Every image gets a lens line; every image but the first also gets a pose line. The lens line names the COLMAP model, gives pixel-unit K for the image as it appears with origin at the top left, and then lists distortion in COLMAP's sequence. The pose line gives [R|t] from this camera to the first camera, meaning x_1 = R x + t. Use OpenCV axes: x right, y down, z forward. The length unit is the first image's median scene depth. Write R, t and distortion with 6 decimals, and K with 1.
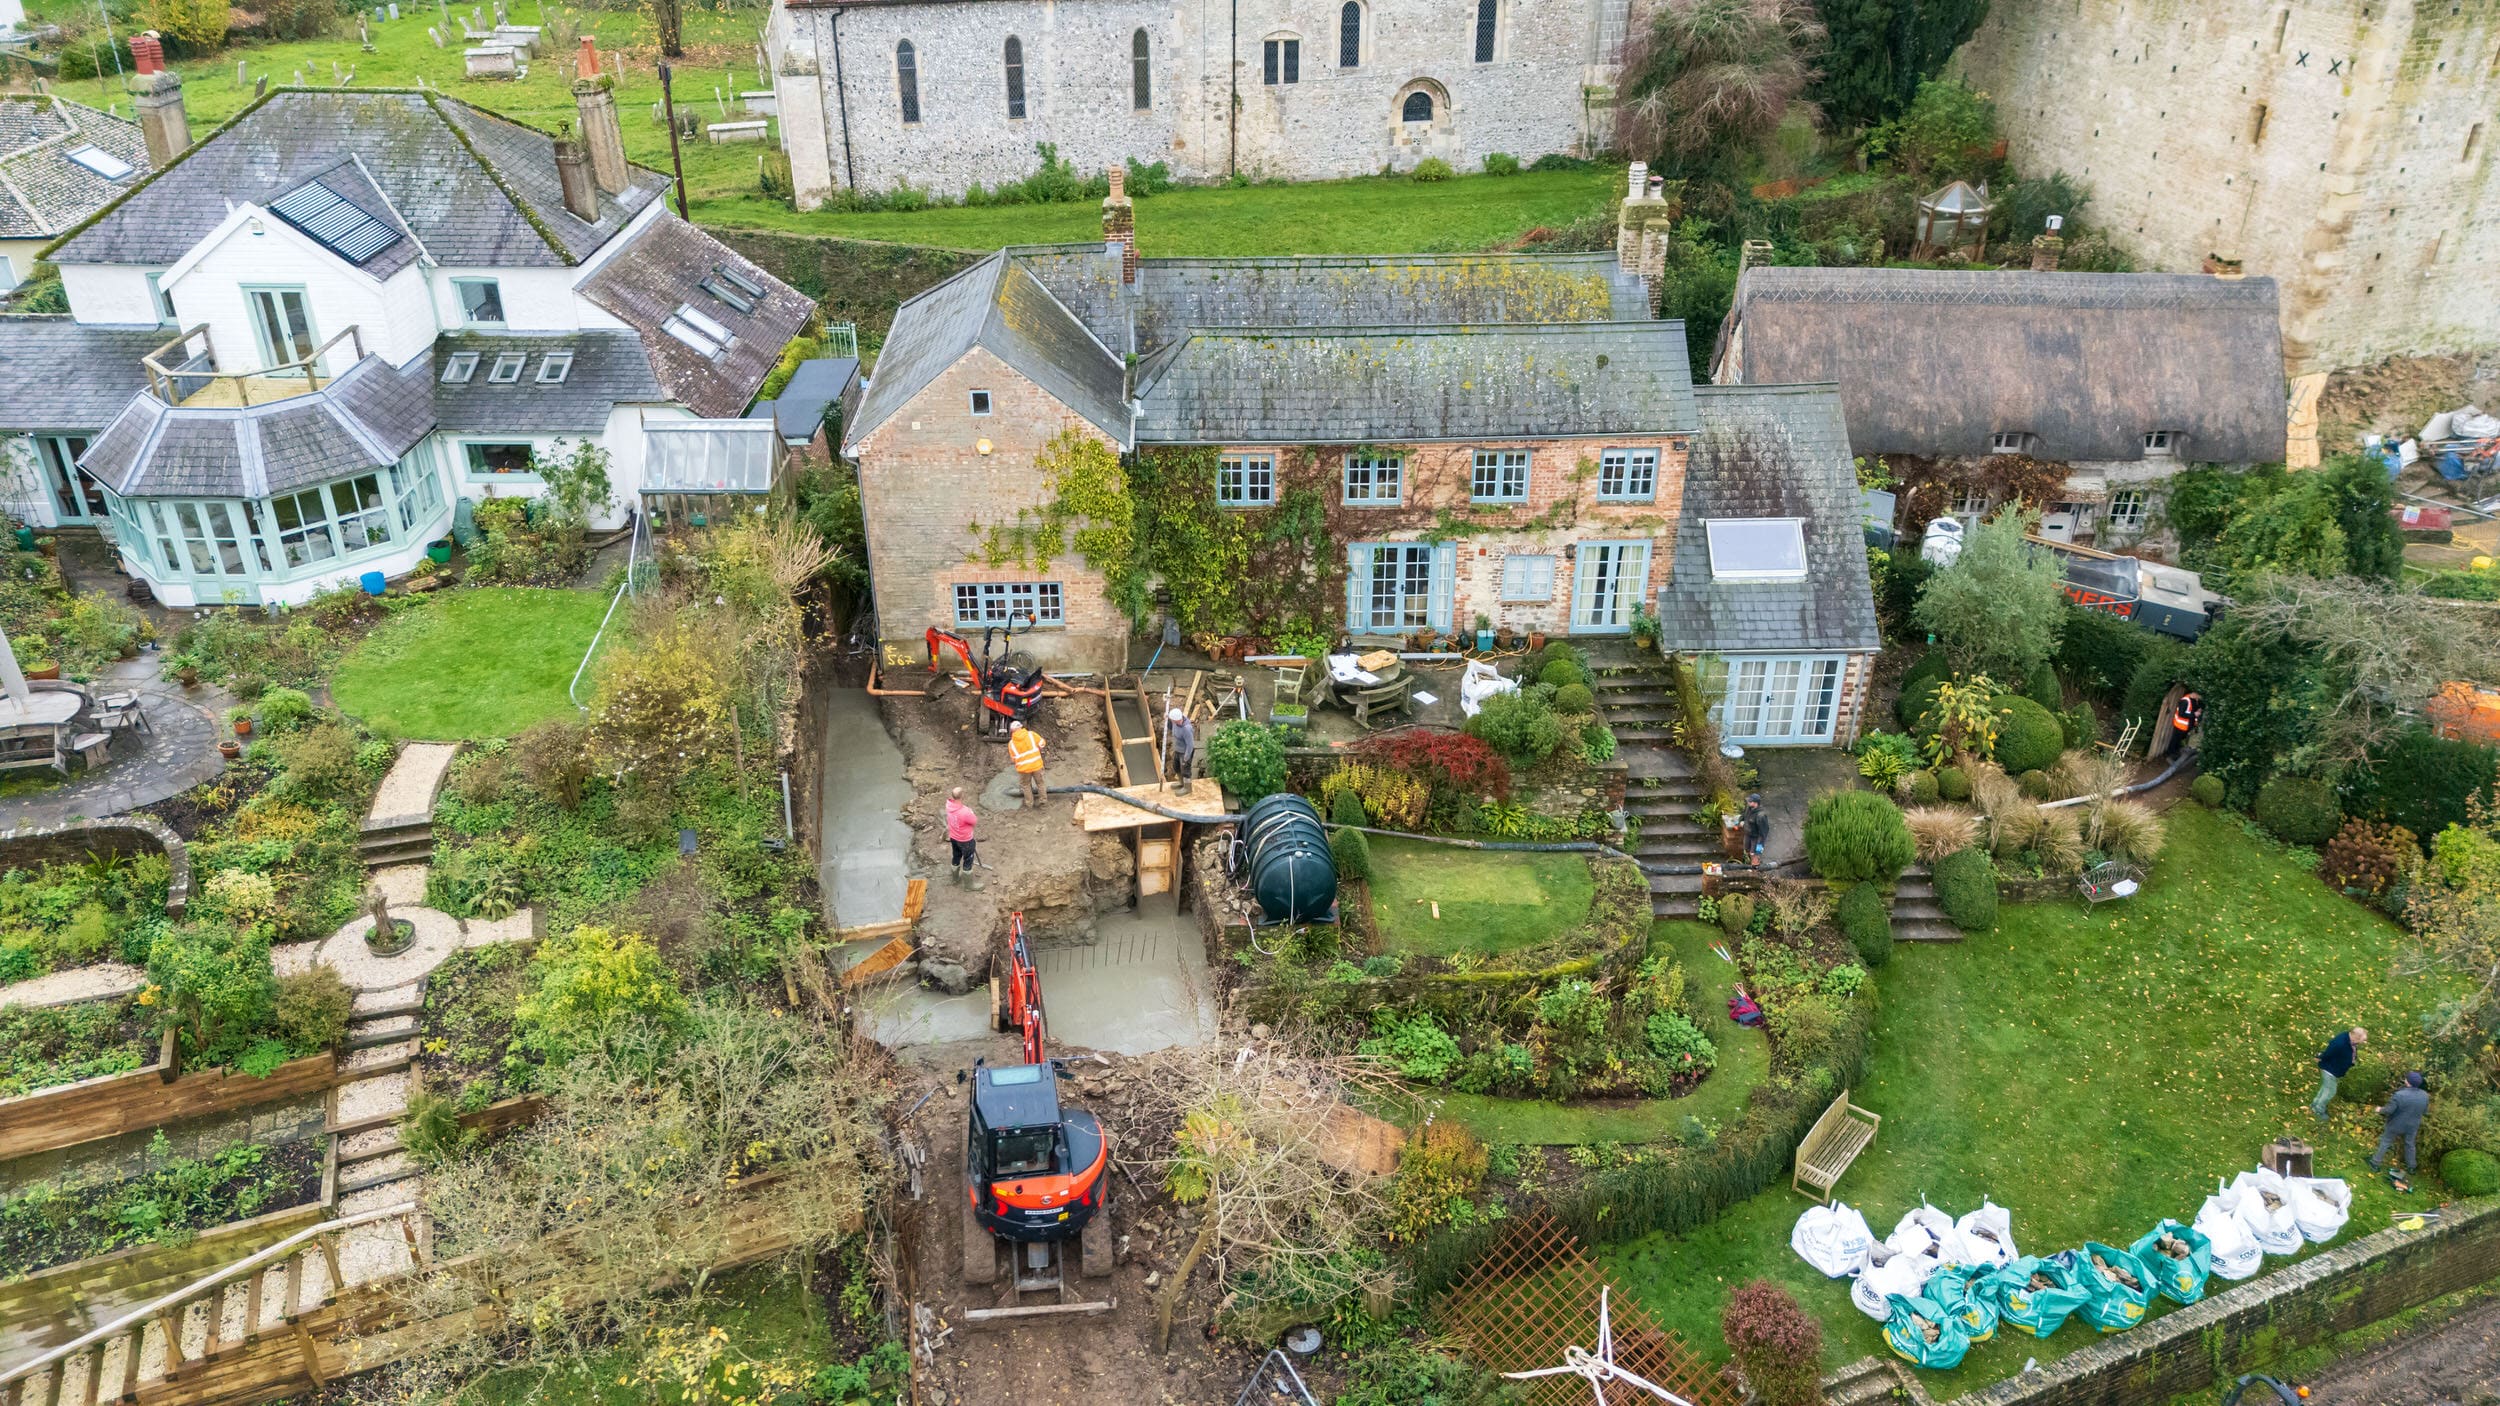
lens RADIAL K [[1827.1, 0, 1250.6], [0, 1827.1, 712.9], [0, 0, 1]] dist [0.081551, -0.084468]
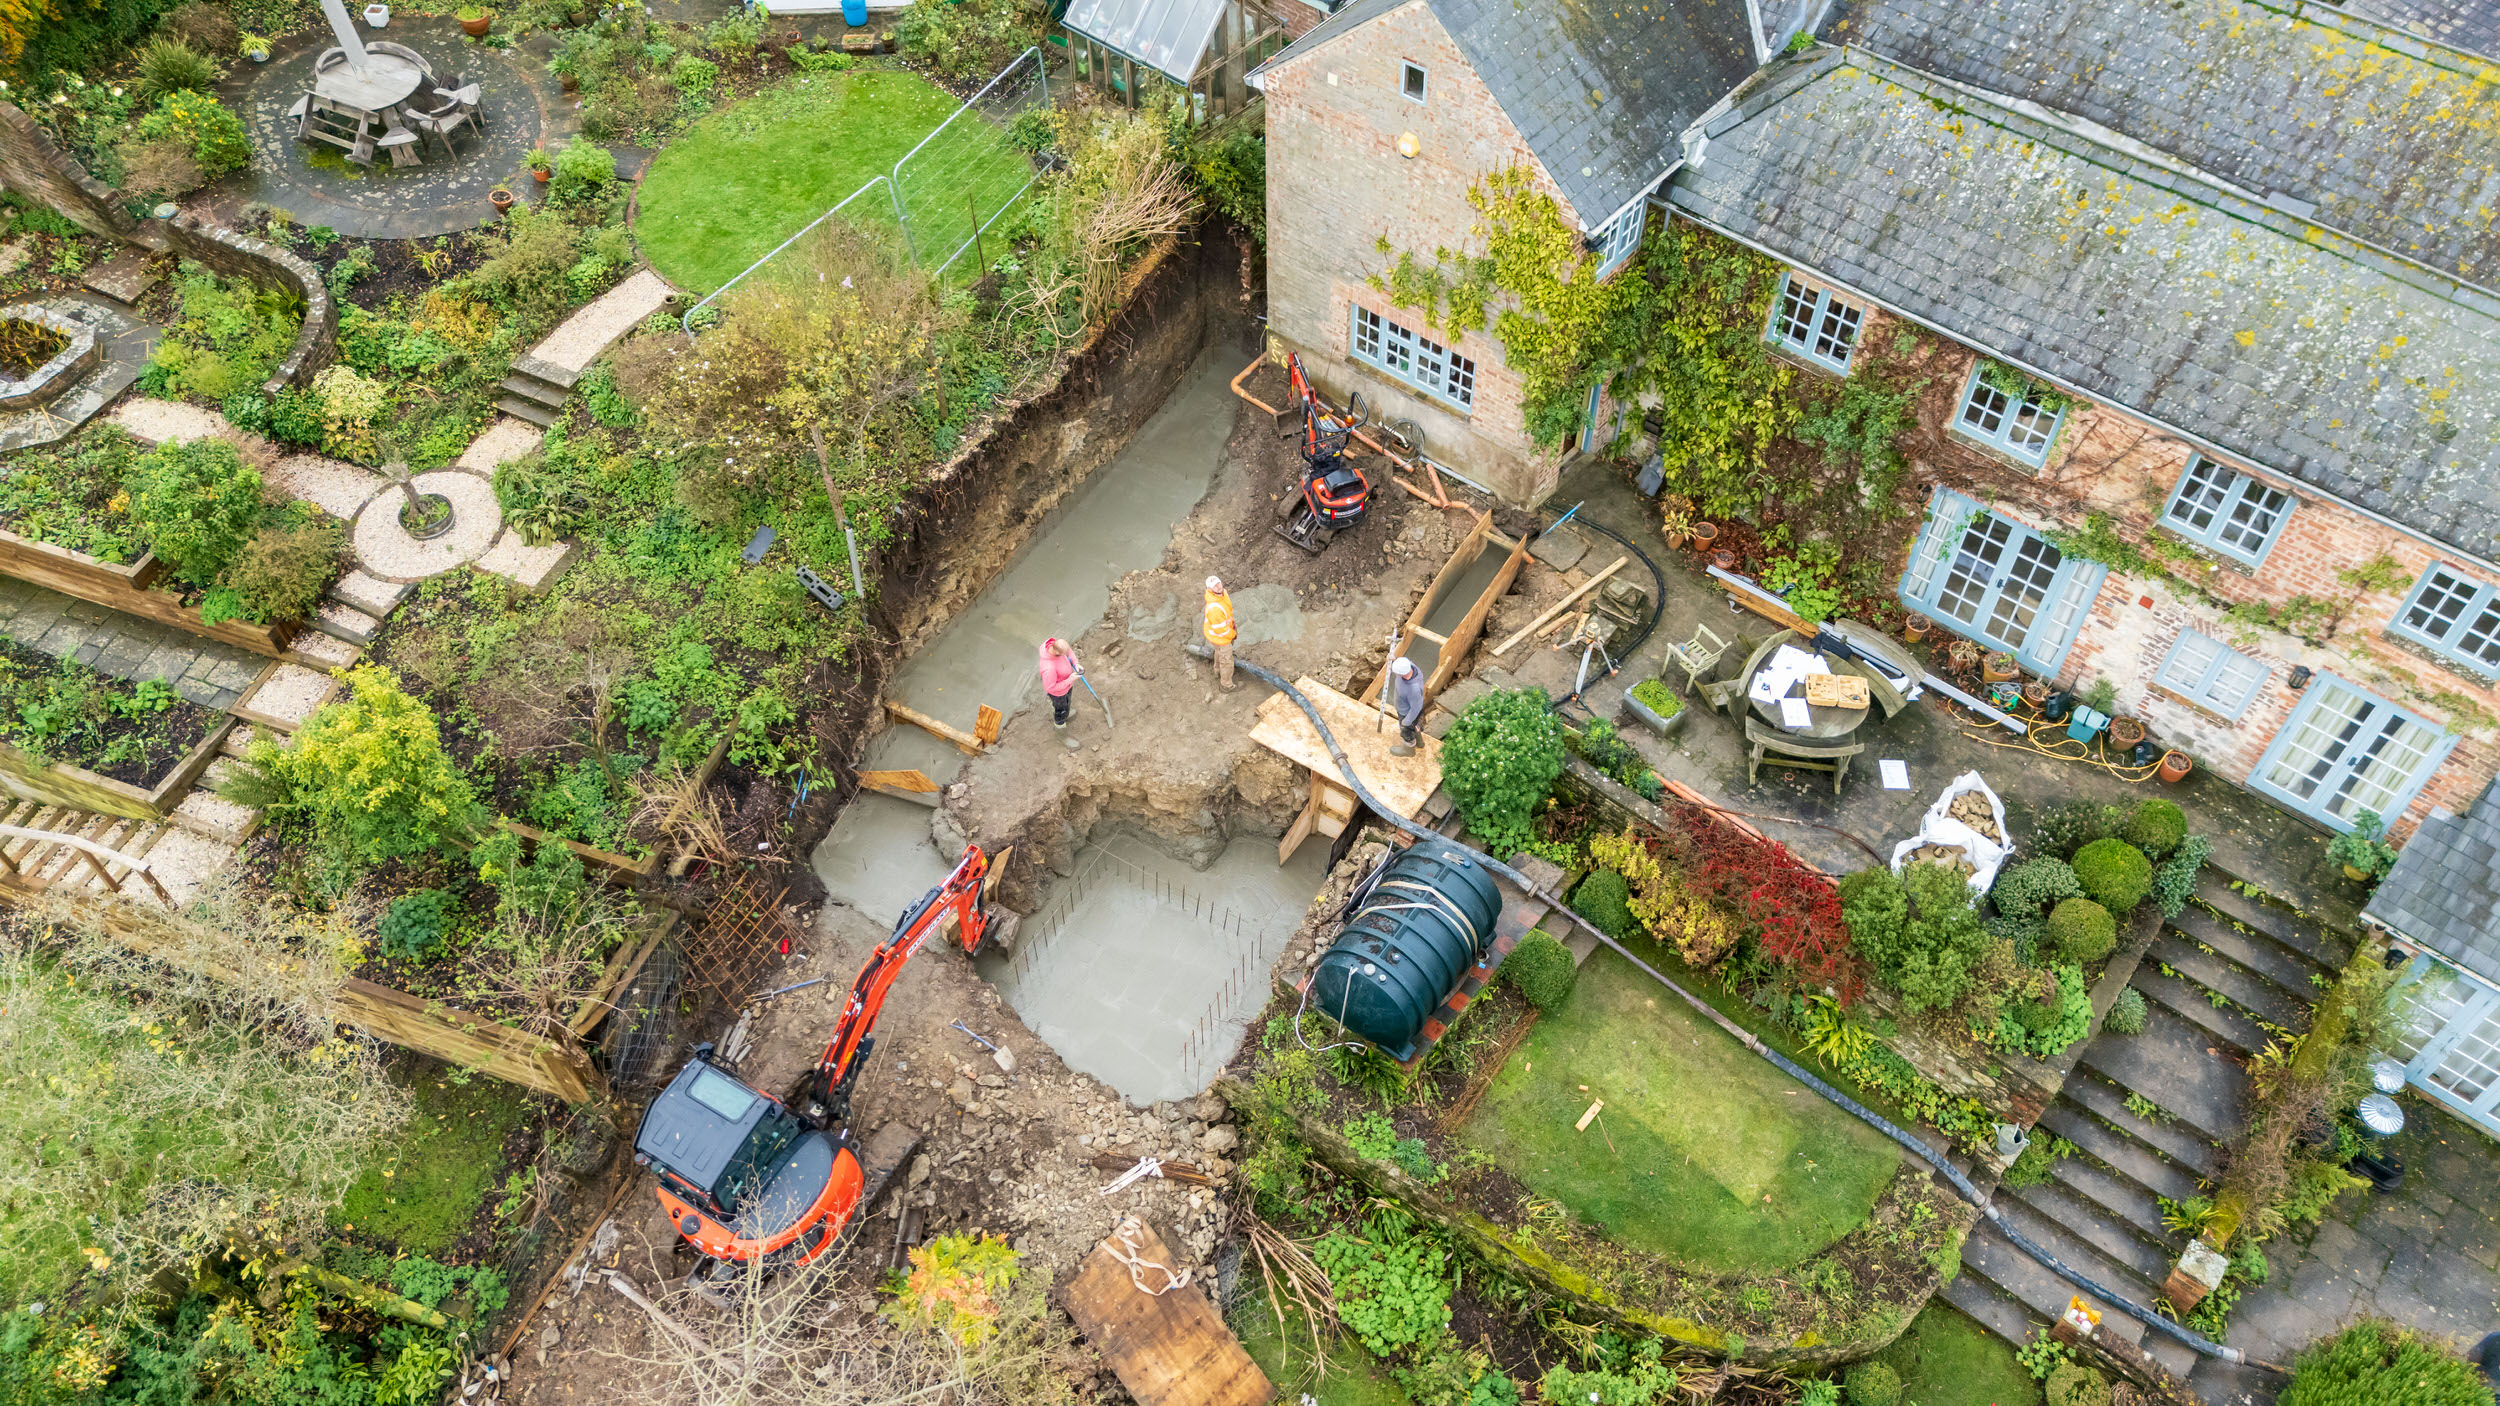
lens RADIAL K [[1827.1, 0, 1247.4], [0, 1827.1, 711.6], [0, 0, 1]] dist [0.081551, -0.084468]
pose [[0.739596, 0.515159, -0.433138, 0.189847], [-0.316852, 0.834270, 0.451219, -0.235205], [0.593803, -0.196479, 0.780252, 0.369691]]
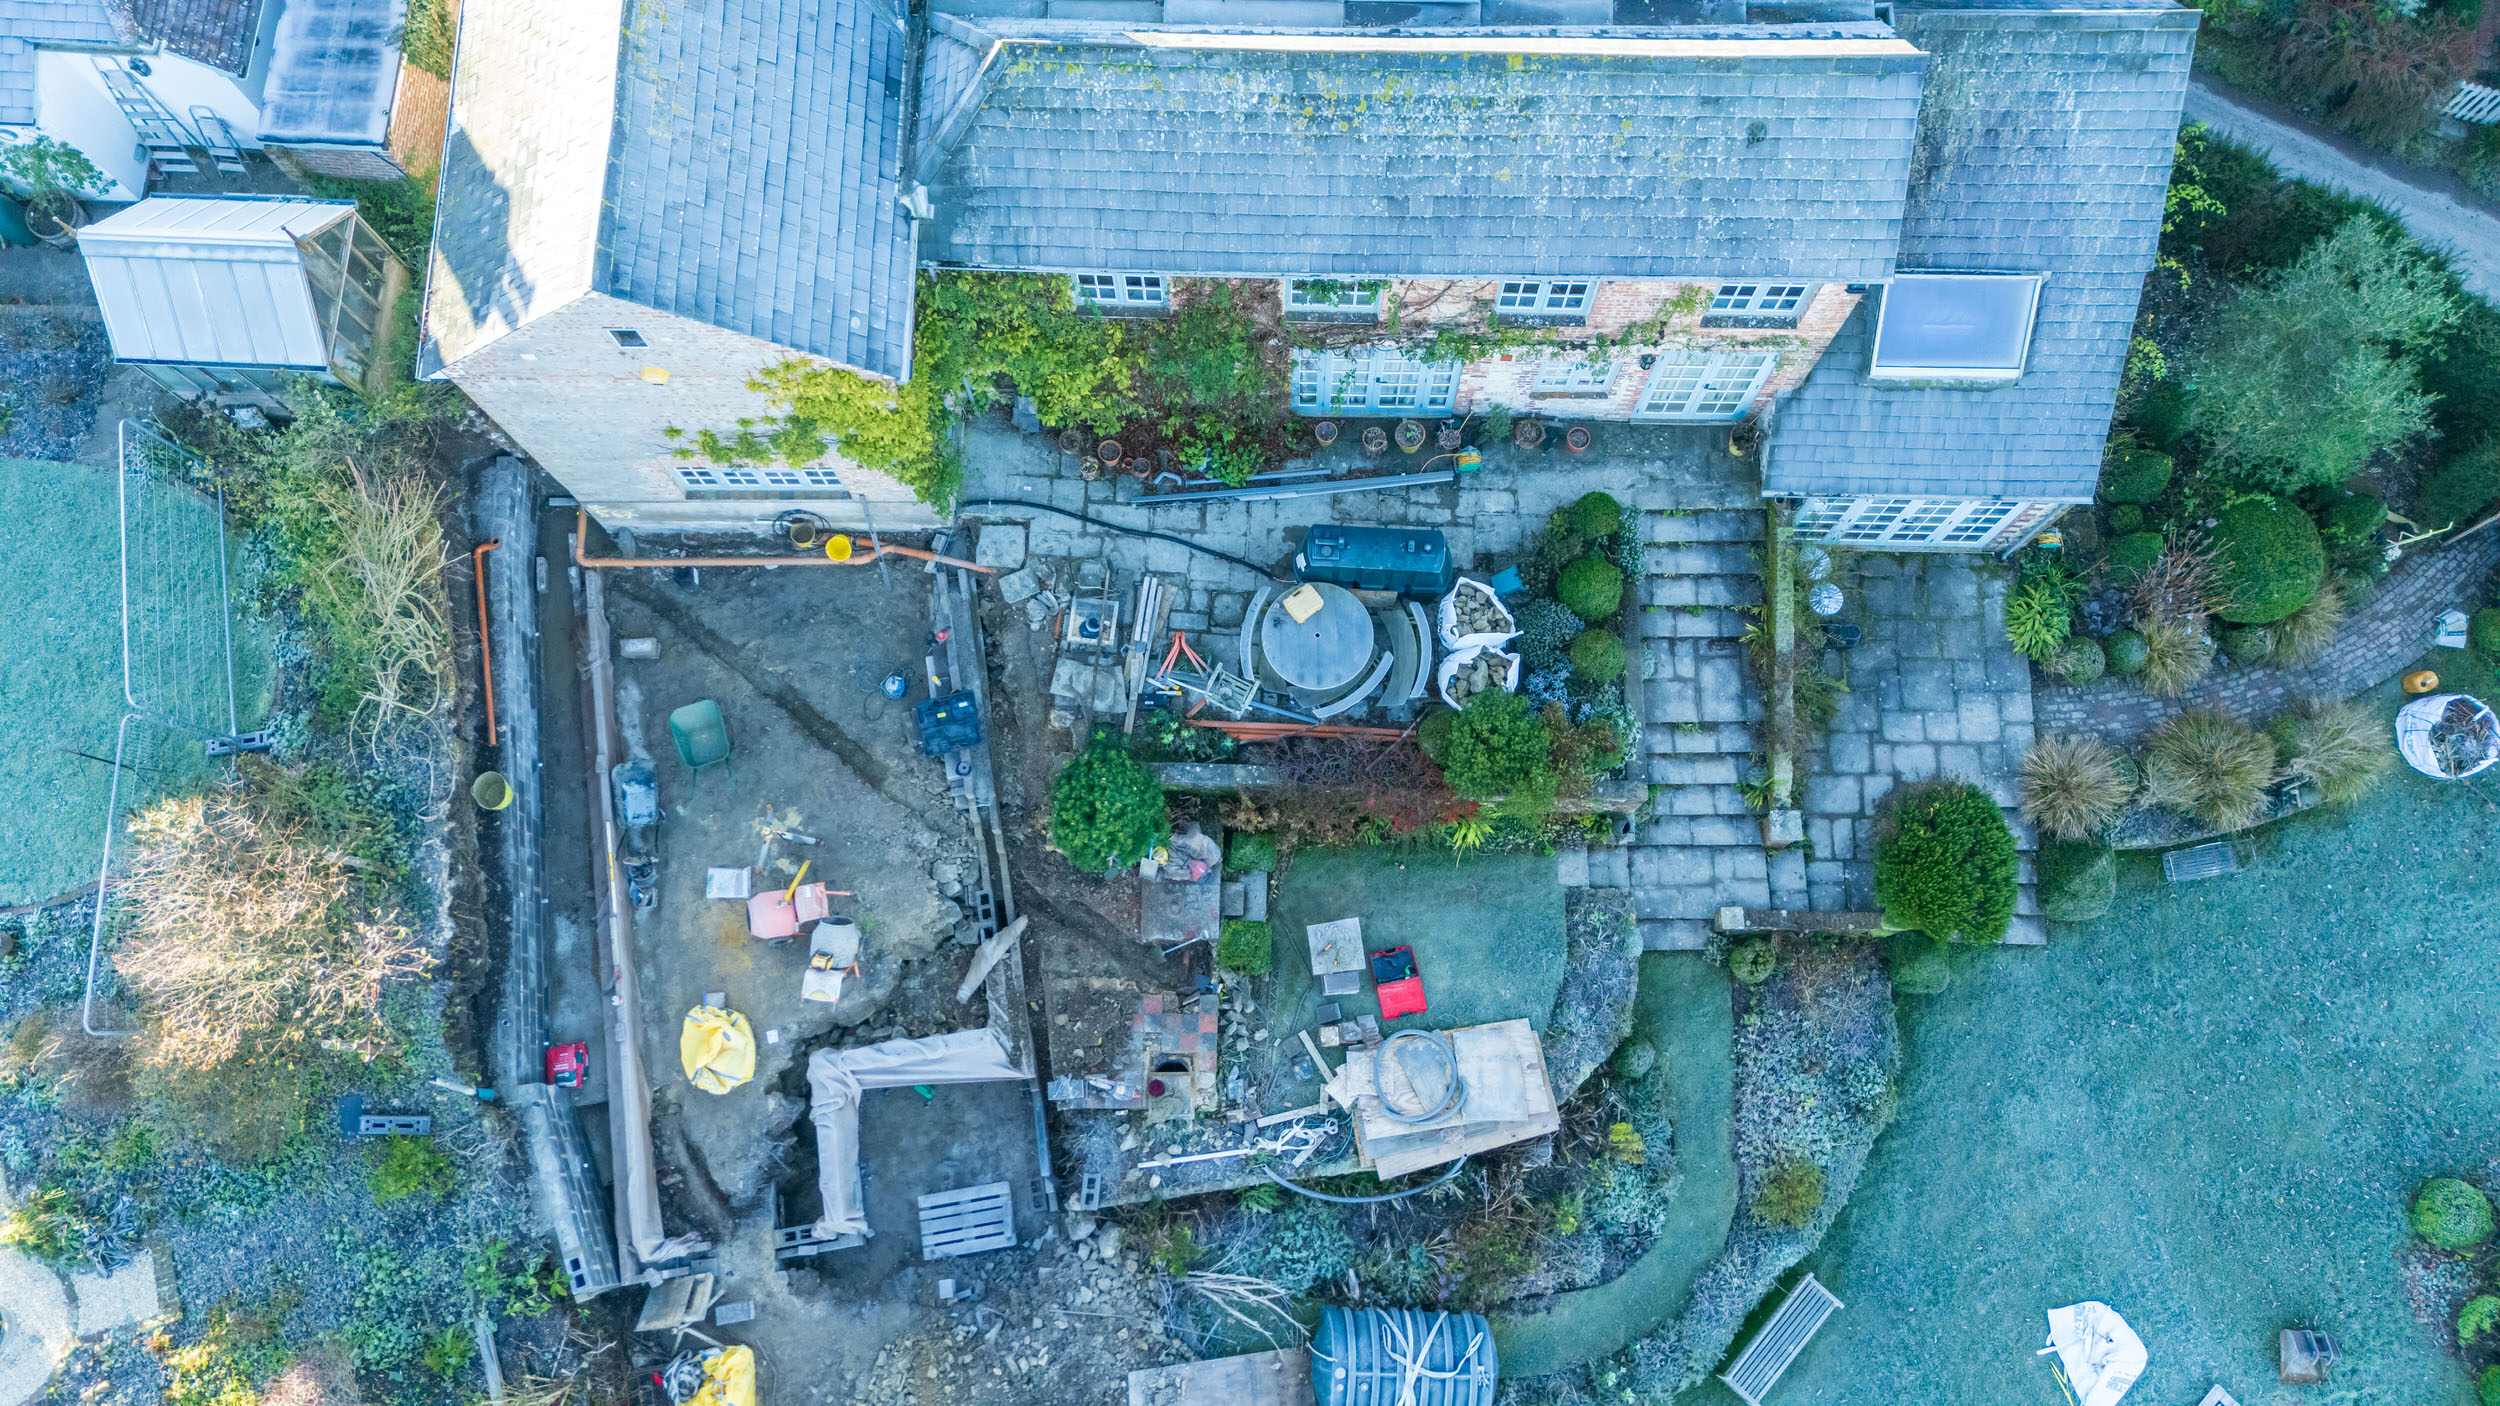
lens RADIAL K [[1827.1, 0, 1252.2], [0, 1827.1, 711.0], [0, 0, 1]] dist [0.081551, -0.084468]
pose [[0.998455, 0.049344, -0.025556, 0.062318], [-0.015332, 0.686669, 0.726809, -0.464168], [0.053413, -0.725294, 0.686364, 0.479813]]
